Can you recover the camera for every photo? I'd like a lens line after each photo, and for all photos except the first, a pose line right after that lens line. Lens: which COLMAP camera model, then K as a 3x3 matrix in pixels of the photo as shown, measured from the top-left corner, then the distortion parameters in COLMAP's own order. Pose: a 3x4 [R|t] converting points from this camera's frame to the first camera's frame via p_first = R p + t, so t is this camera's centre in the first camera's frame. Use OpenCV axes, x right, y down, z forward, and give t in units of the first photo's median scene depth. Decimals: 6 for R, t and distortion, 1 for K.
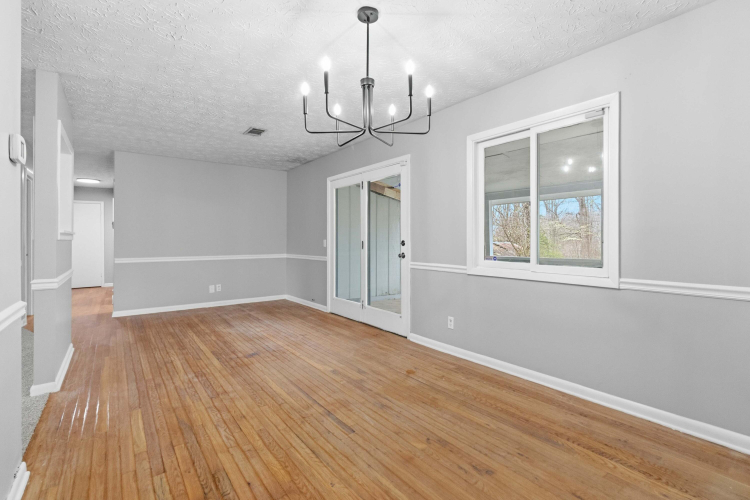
lens RADIAL K [[352.8, 0, 378.4], [0, 352.8, 245.9], [0, 0, 1]] dist [0.000737, 0.001034]
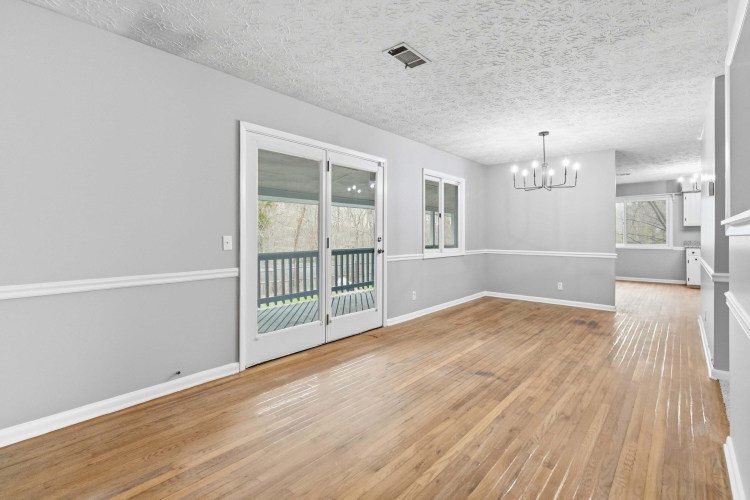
lens RADIAL K [[352.8, 0, 384.9], [0, 352.8, 238.8], [0, 0, 1]] dist [0.000737, 0.001034]
pose [[-0.225092, -0.003345, 0.974332, -1.066225], [0.020781, 0.999750, 0.008233, -0.019159], [-0.974116, 0.022100, -0.224967, 1.347462]]
